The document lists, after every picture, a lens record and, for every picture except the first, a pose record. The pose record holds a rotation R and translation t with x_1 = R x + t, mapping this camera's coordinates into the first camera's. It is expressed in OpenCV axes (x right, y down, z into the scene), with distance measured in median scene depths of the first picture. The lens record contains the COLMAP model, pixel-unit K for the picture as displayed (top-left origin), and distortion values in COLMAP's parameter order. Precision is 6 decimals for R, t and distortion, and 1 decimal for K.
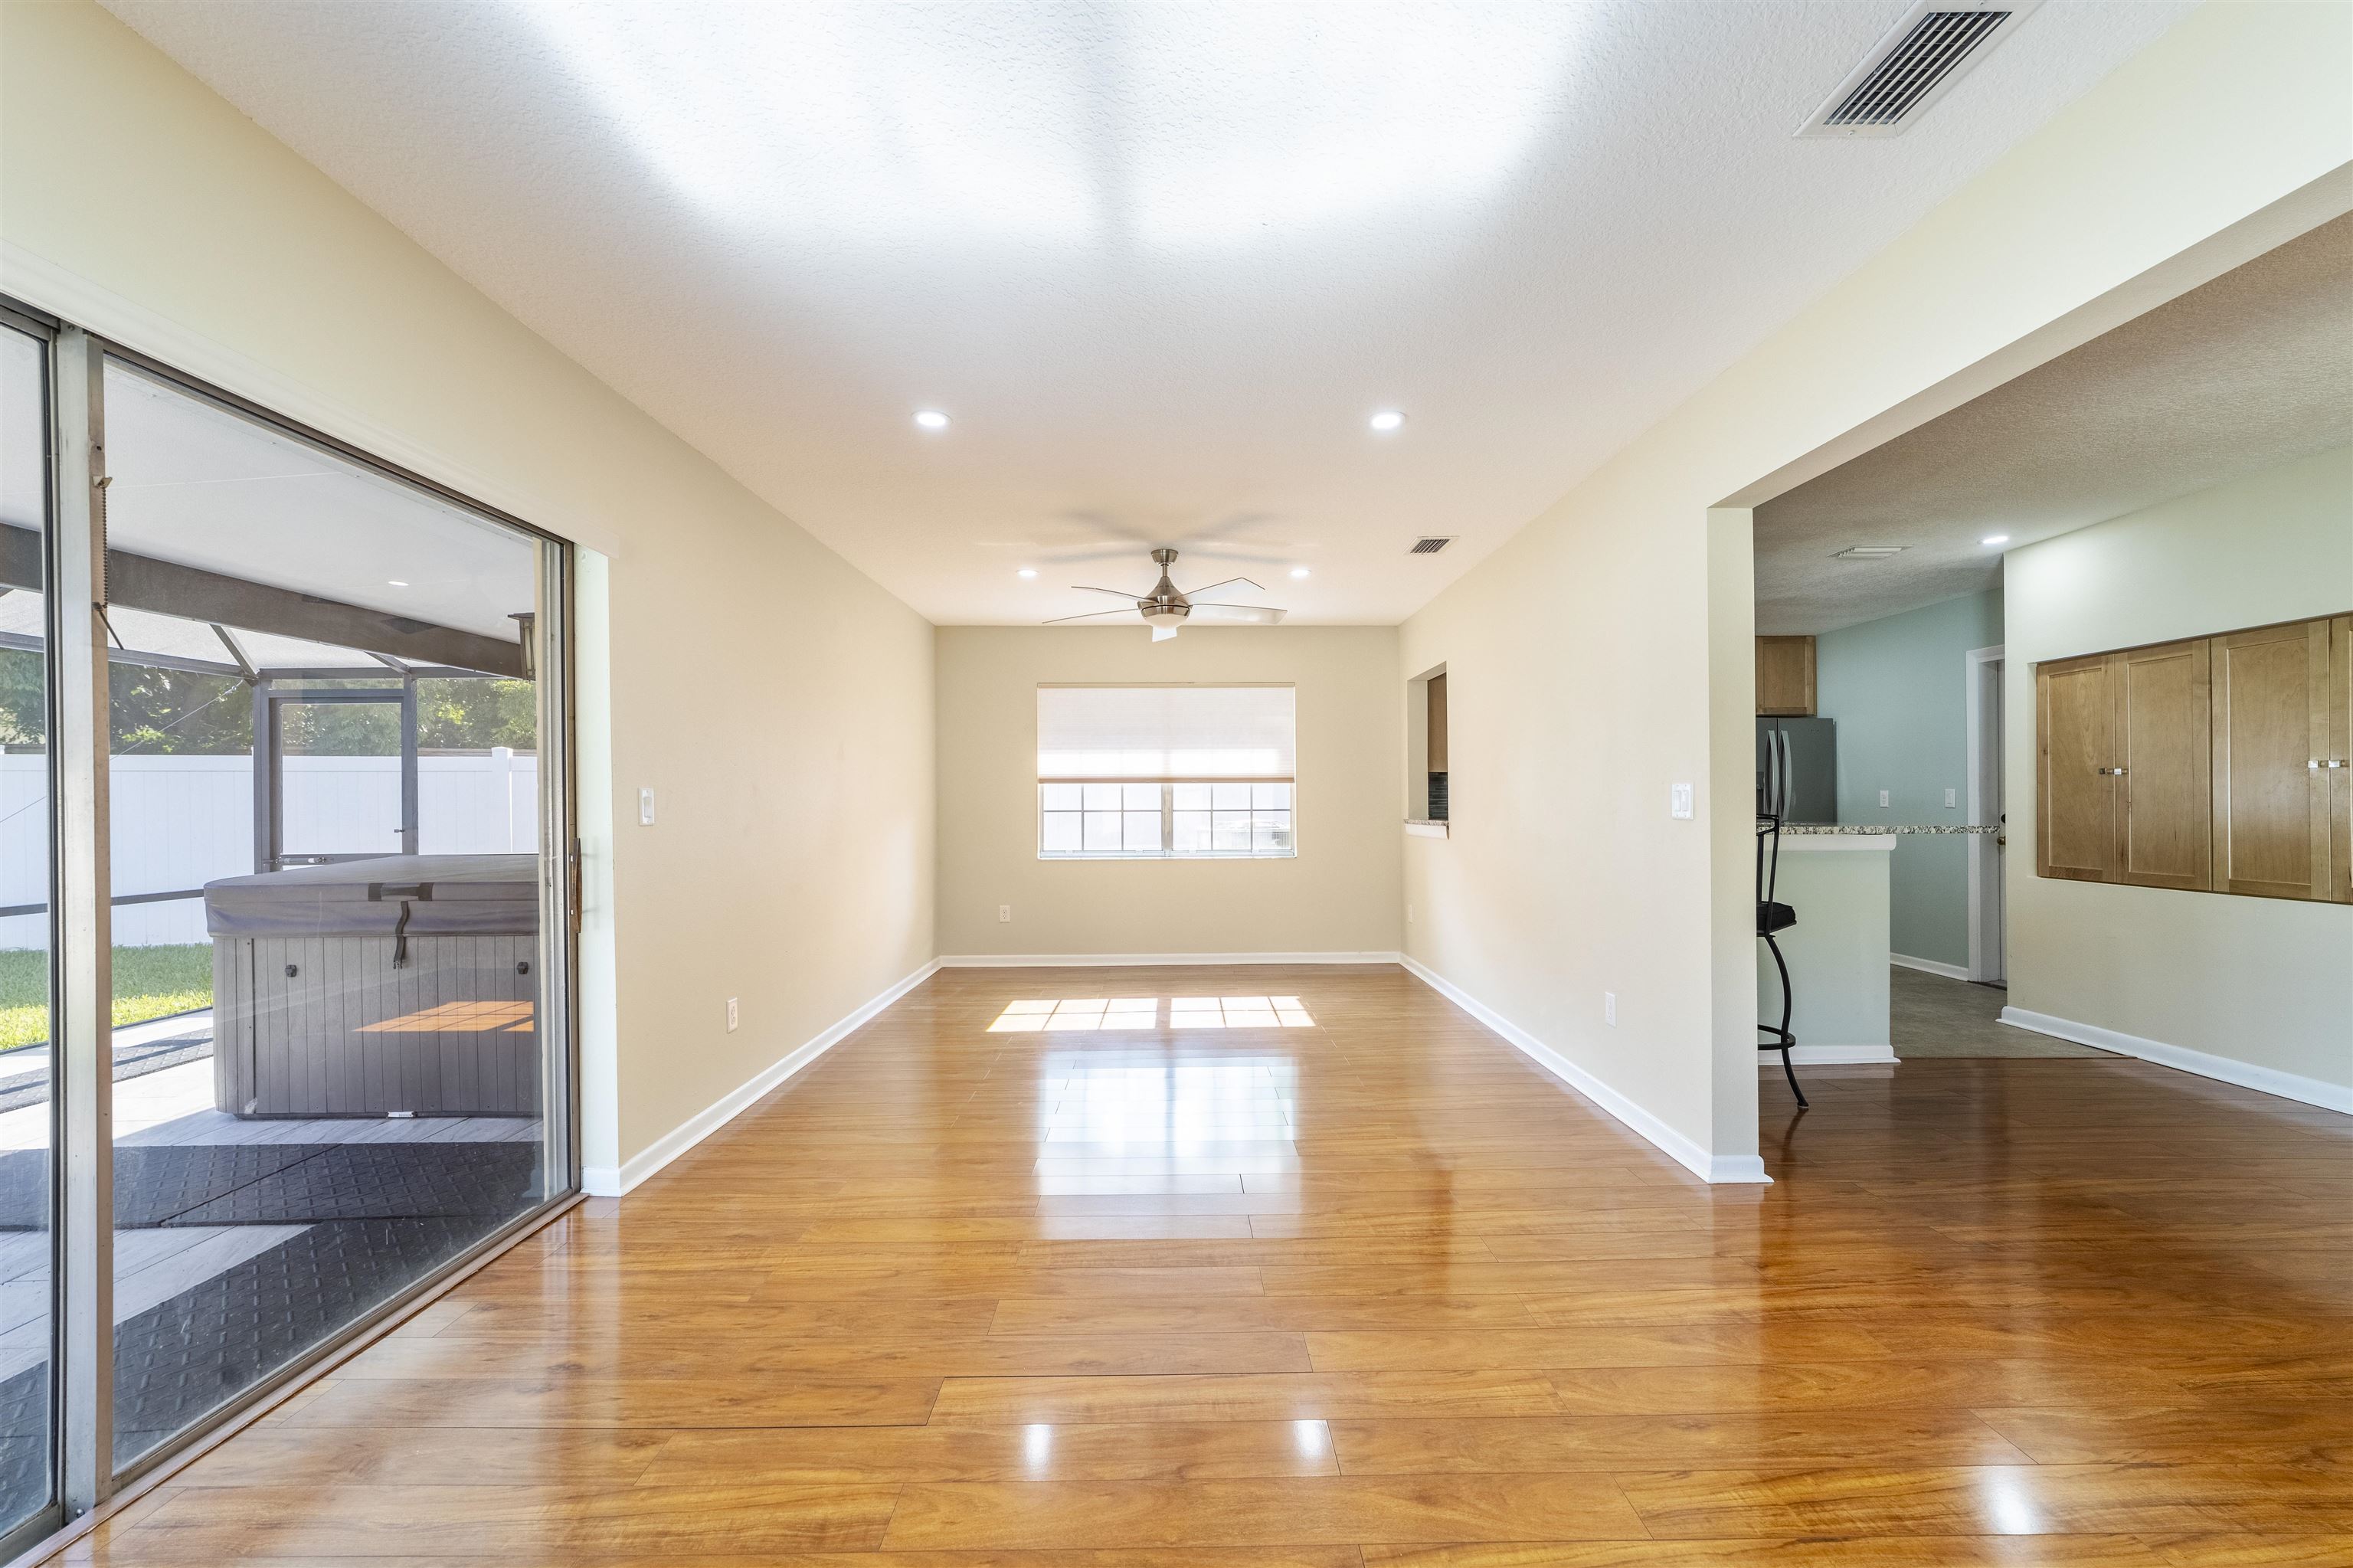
lens RADIAL K [[913.3, 0, 1178.8], [0, 913.3, 805.9], [0, 0, 1]] dist [-0.008064, 0.000812]
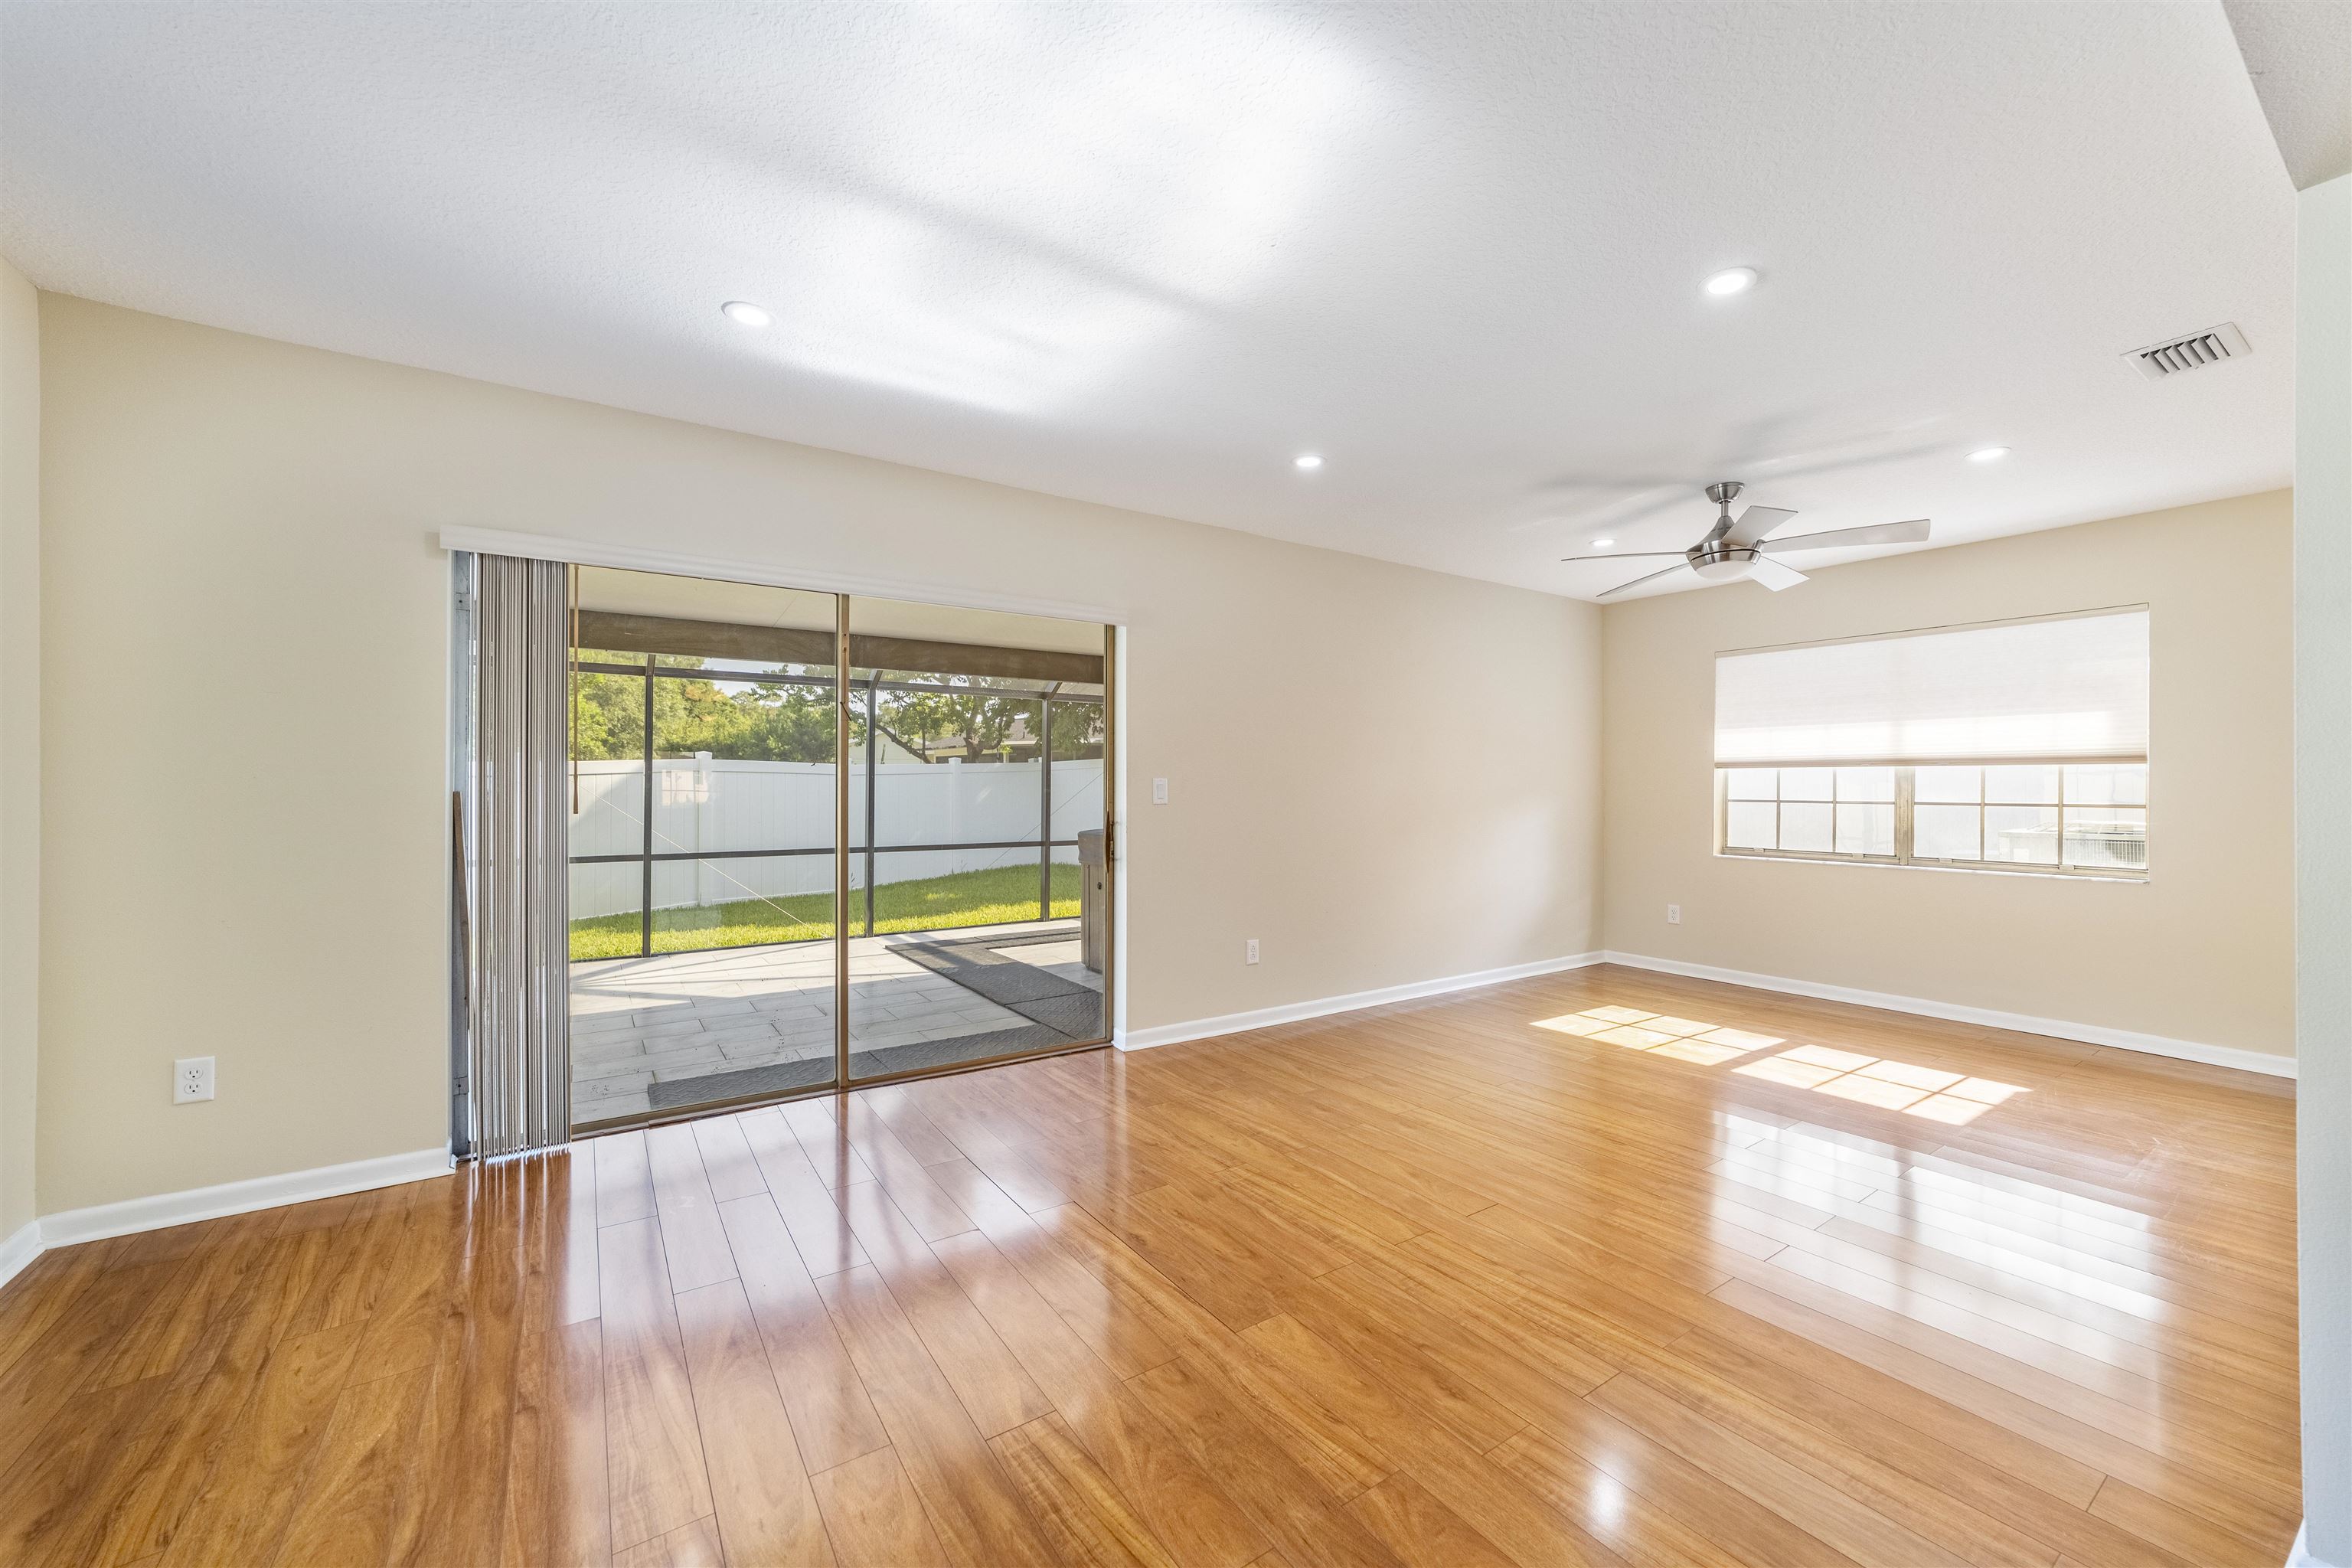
lens RADIAL K [[912.8, 0, 1175.0], [0, 912.8, 777.9], [0, 0, 1]] dist [-0.008064, 0.000812]
pose [[0.544963, -0.002691, -0.838456, 0.290090], [-0.008890, 0.999920, -0.008988, -0.003336], [0.838413, 0.012352, 0.544895, 0.104535]]
